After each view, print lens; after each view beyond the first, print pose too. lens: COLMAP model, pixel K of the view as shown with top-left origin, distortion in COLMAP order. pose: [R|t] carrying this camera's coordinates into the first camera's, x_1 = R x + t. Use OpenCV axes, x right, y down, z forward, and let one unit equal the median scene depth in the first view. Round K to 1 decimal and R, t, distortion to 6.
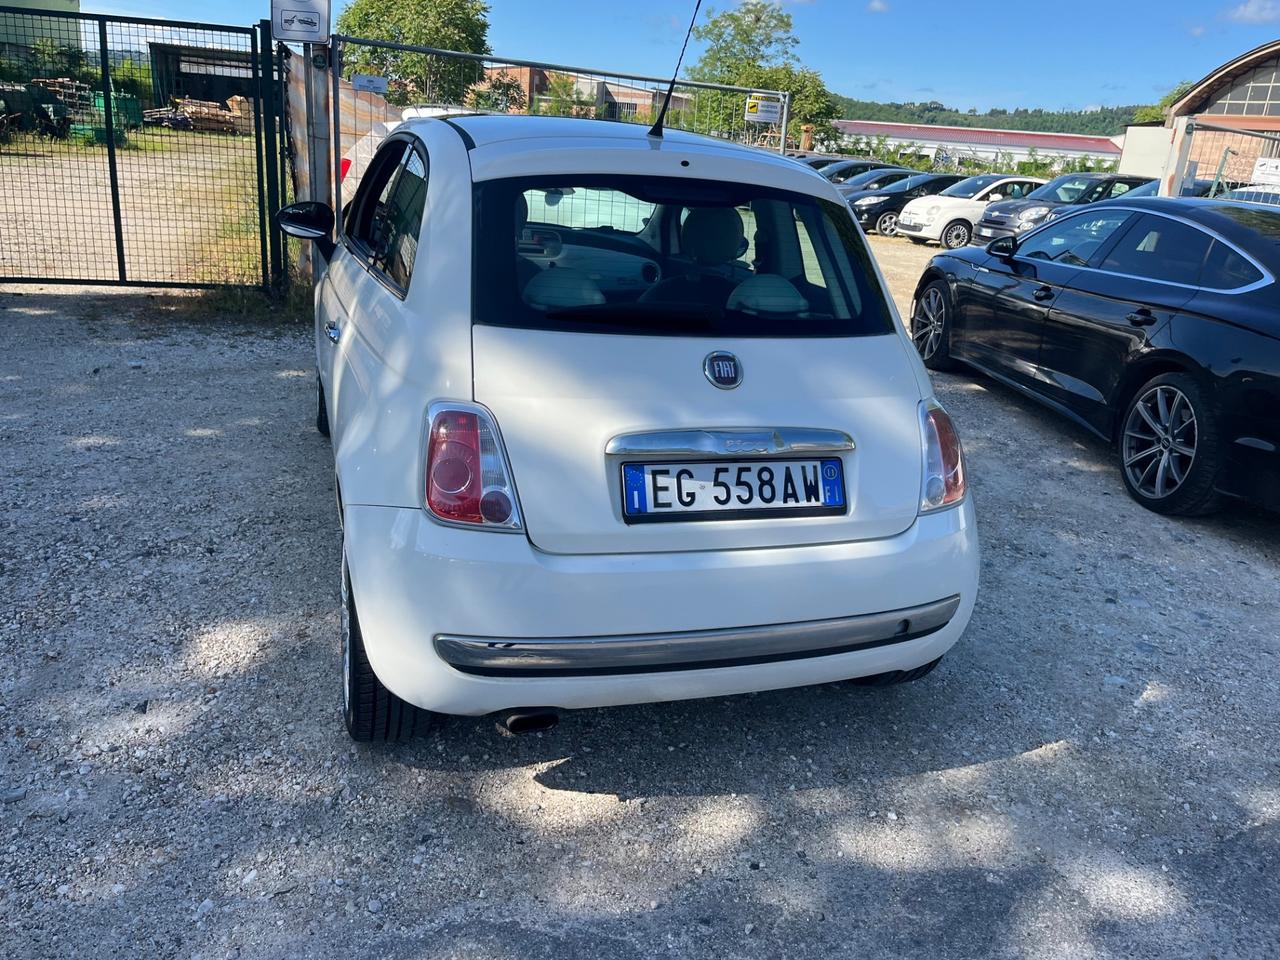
lens RADIAL K [[968.2, 0, 631.7], [0, 968.2, 465.5], [0, 0, 1]] dist [0.077863, -0.105178]
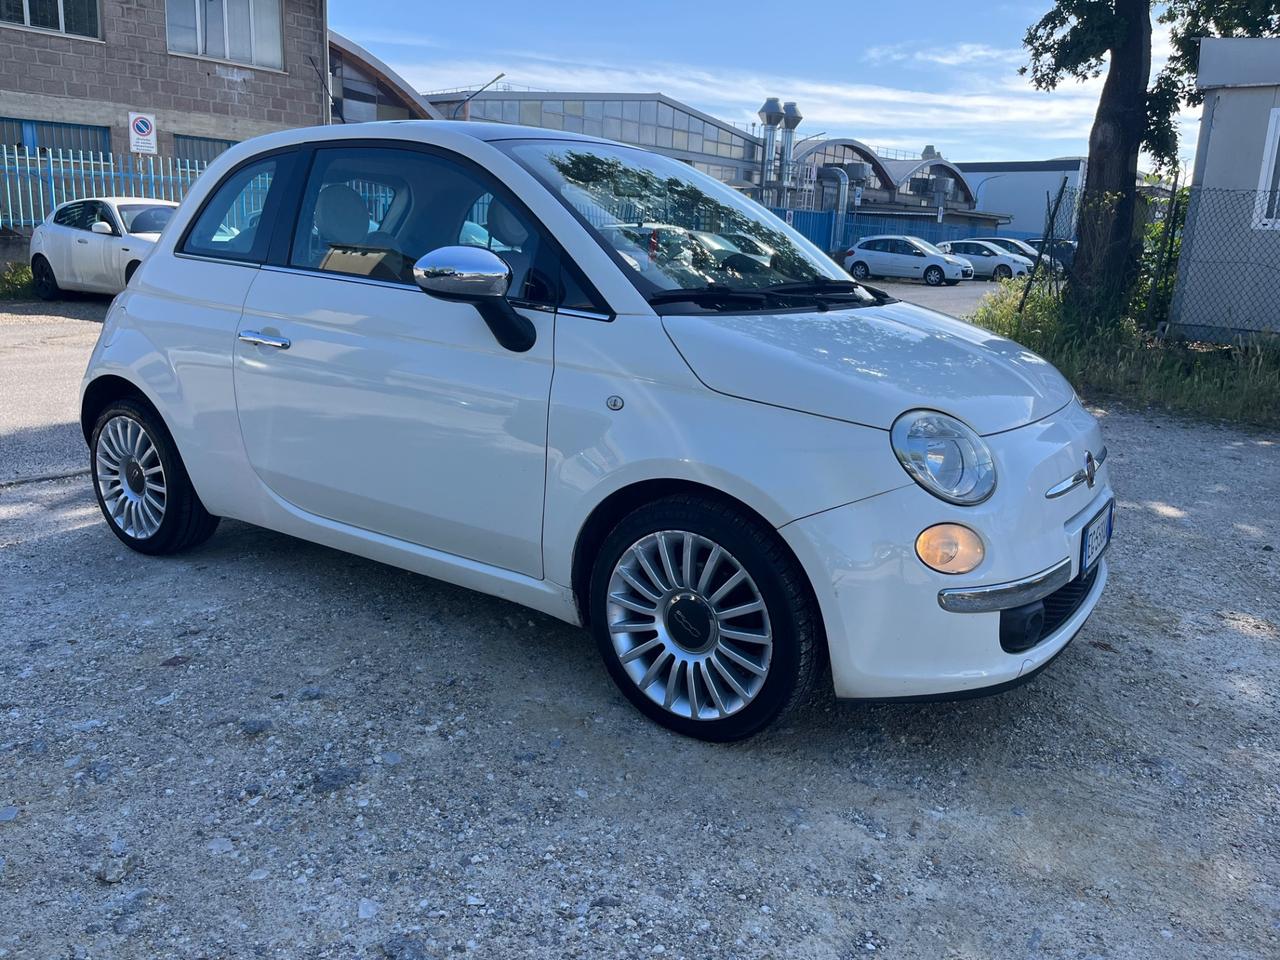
lens RADIAL K [[968.2, 0, 648.3], [0, 968.2, 479.9], [0, 0, 1]] dist [0.077863, -0.105178]
pose [[-0.784319, 0.038682, -0.619150, 0.647745], [-0.294445, 0.855256, 0.426426, -0.711619], [0.546027, 0.516760, -0.659404, 2.662420]]
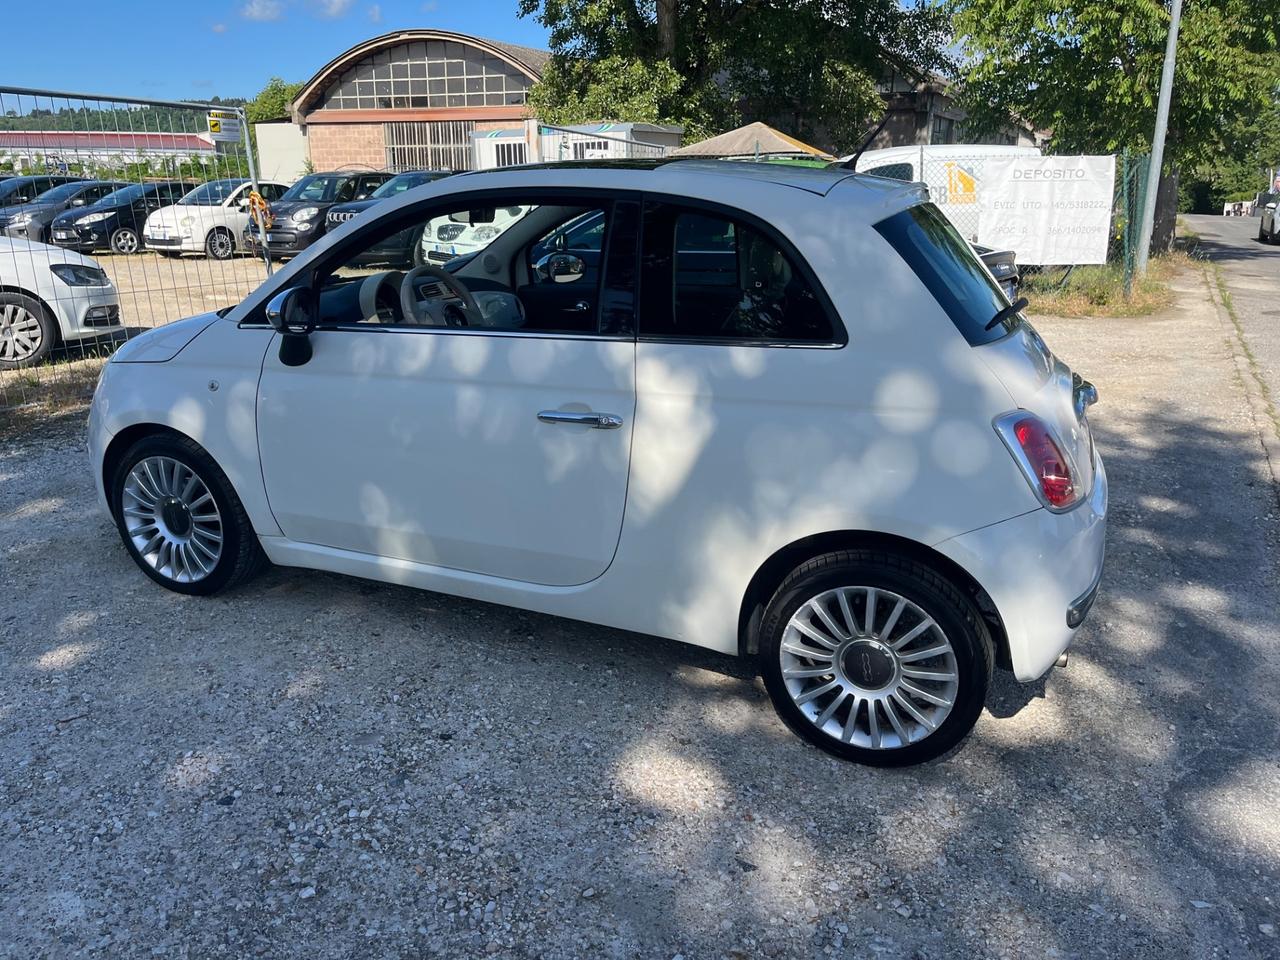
lens RADIAL K [[968.2, 0, 632.0], [0, 968.2, 475.2], [0, 0, 1]] dist [0.077863, -0.105178]
pose [[0.656963, -0.292379, 0.694920, -1.135778], [0.284116, 0.949796, 0.131017, -0.239664], [-0.698339, 0.111365, 0.707051, 0.444739]]
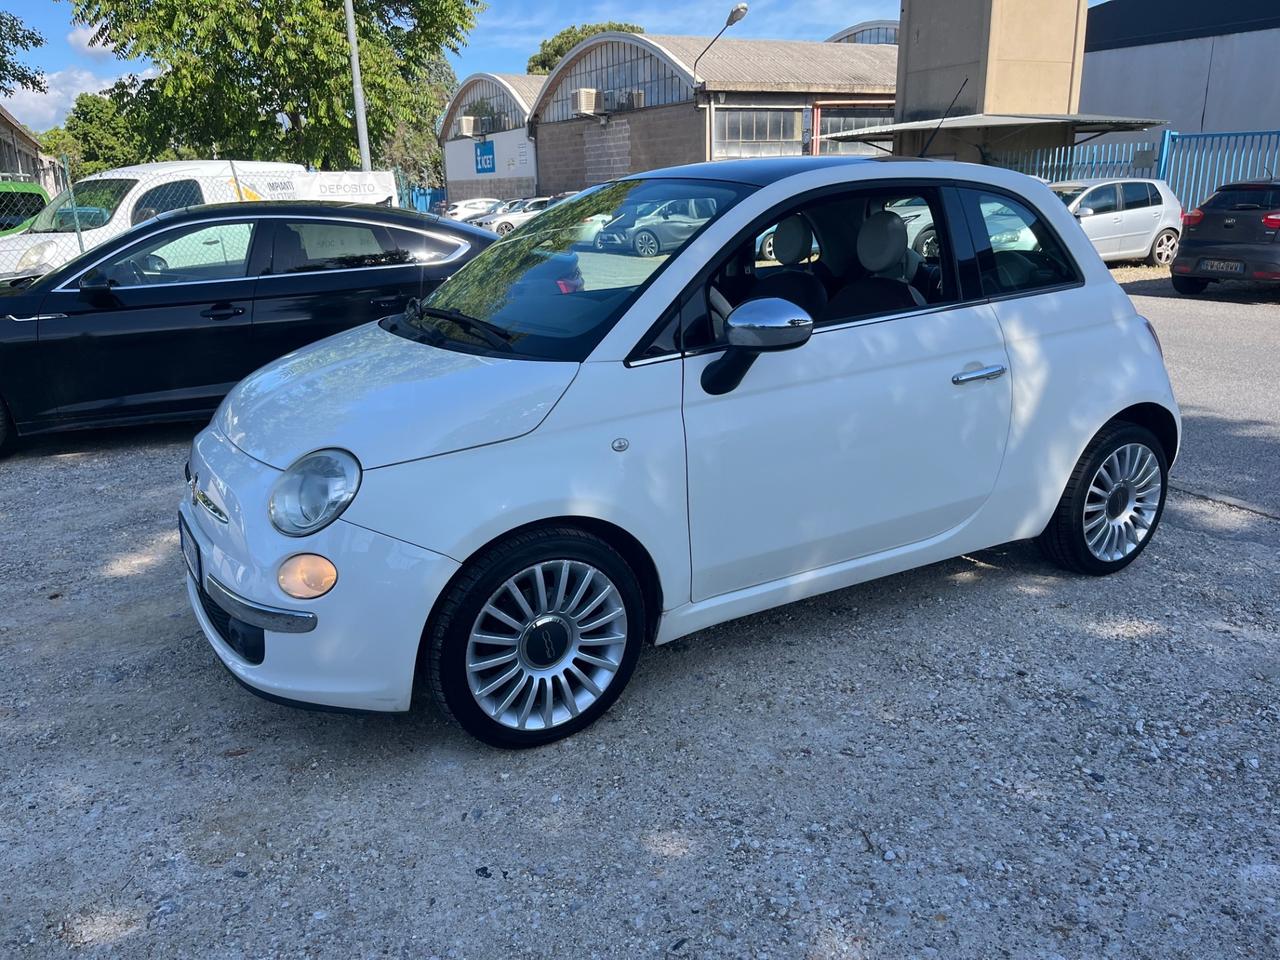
lens RADIAL K [[968.2, 0, 635.9], [0, 968.2, 479.0], [0, 0, 1]] dist [0.077863, -0.105178]
pose [[-0.222155, -0.348865, 0.910461, -1.507578], [0.316897, 0.857262, 0.405805, -0.722248], [-0.922075, 0.378674, -0.079891, 1.837602]]
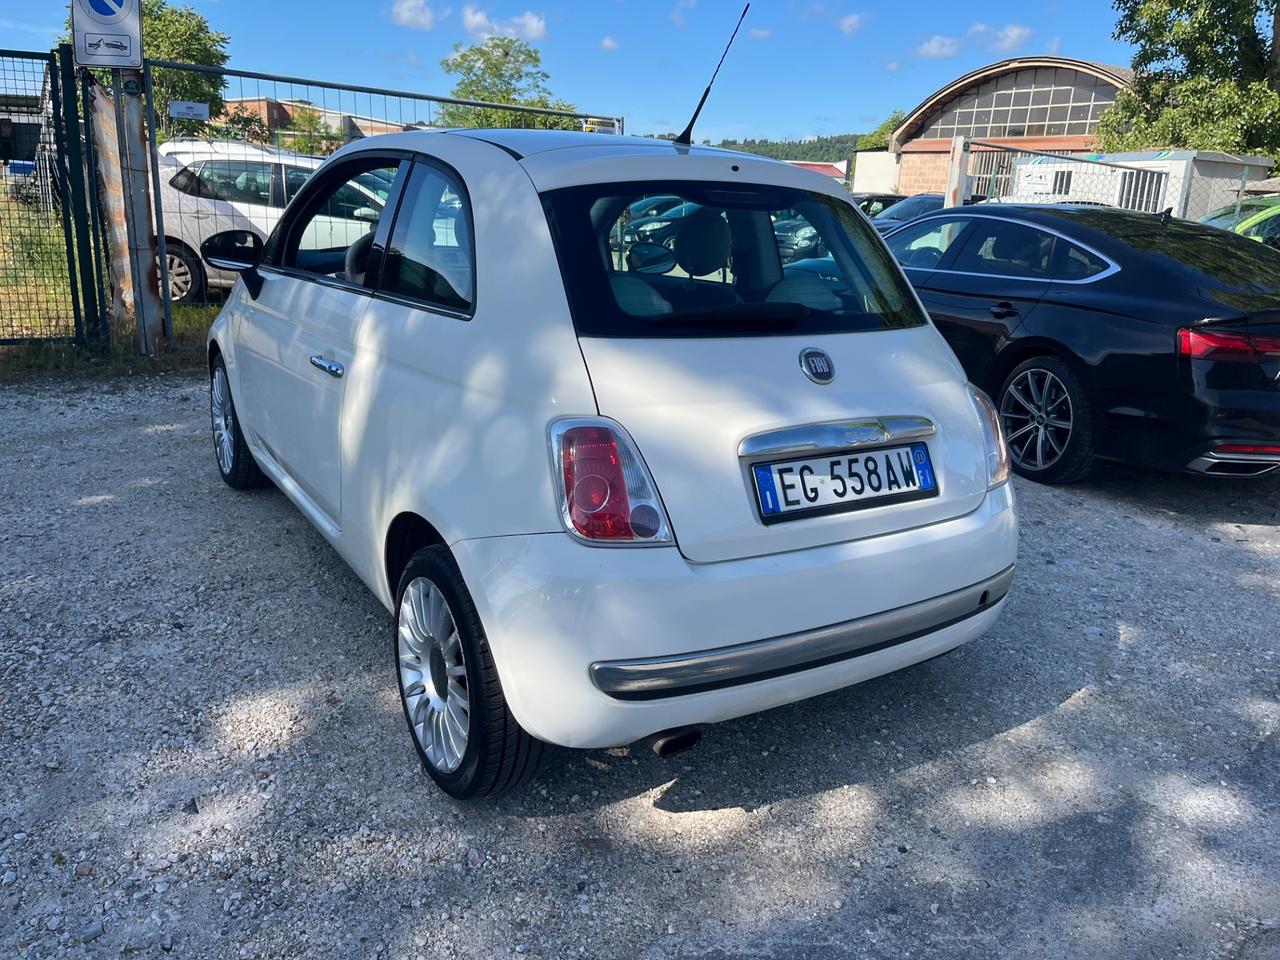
lens RADIAL K [[968.2, 0, 647.7], [0, 968.2, 466.1], [0, 0, 1]] dist [0.077863, -0.105178]
pose [[0.966374, -0.096246, 0.238451, -0.305967], [0.103286, 0.994503, -0.017177, 0.004403], [-0.235487, 0.041228, 0.971003, 0.055963]]
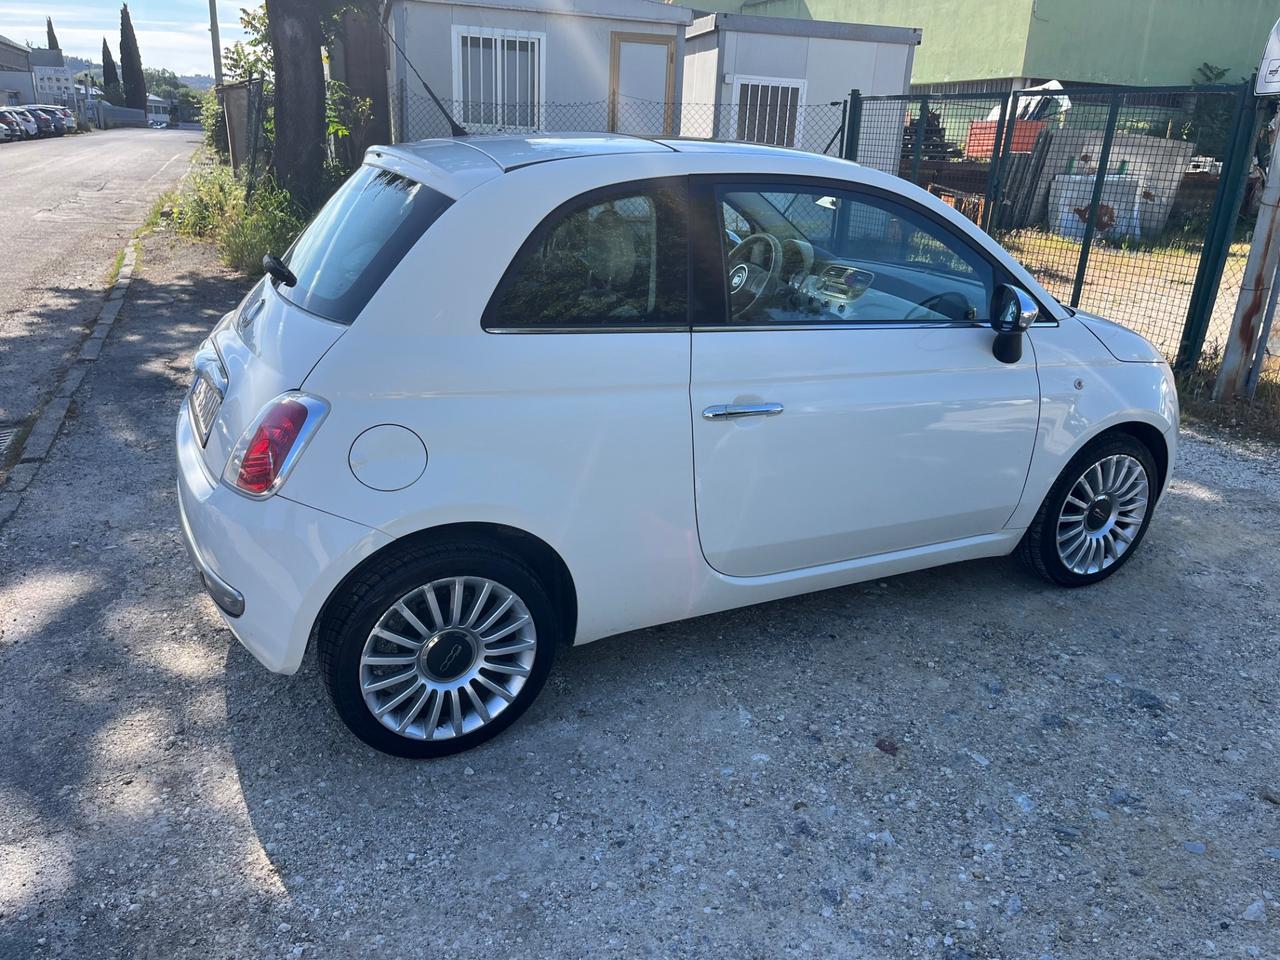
lens RADIAL K [[968.2, 0, 651.2], [0, 968.2, 481.2], [0, 0, 1]] dist [0.077863, -0.105178]
pose [[0.160366, 0.258291, -0.952664, 1.305721], [-0.343749, 0.919350, 0.191394, -0.291097], [0.925267, 0.296784, 0.236220, 1.150046]]
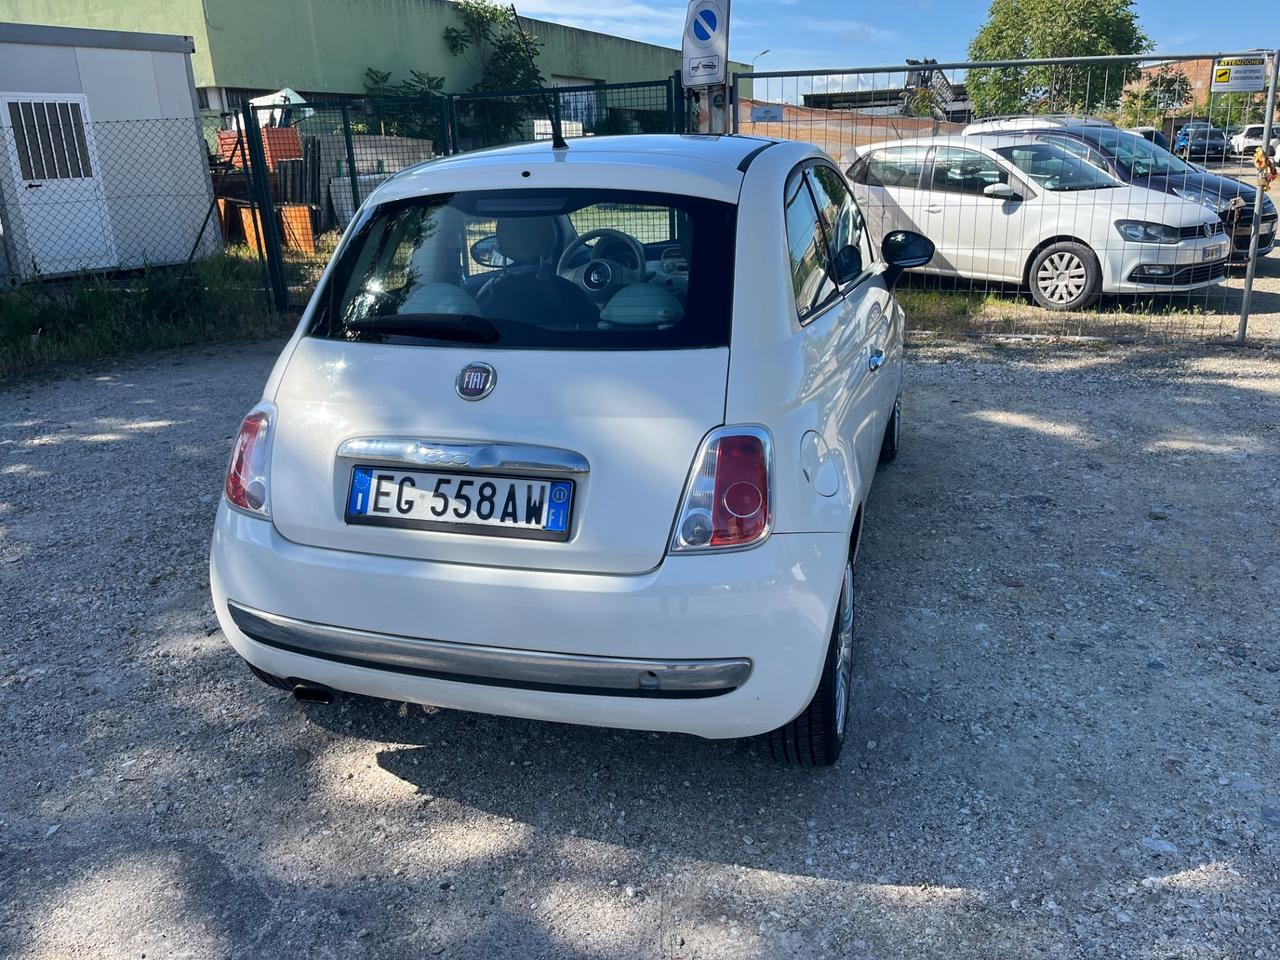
lens RADIAL K [[968.2, 0, 645.3], [0, 968.2, 484.8], [0, 0, 1]] dist [0.077863, -0.105178]
pose [[0.813554, 0.081068, -0.575810, 0.756360], [-0.084889, 0.996183, 0.020315, -0.026748], [0.575260, 0.032353, 0.817331, 0.274366]]
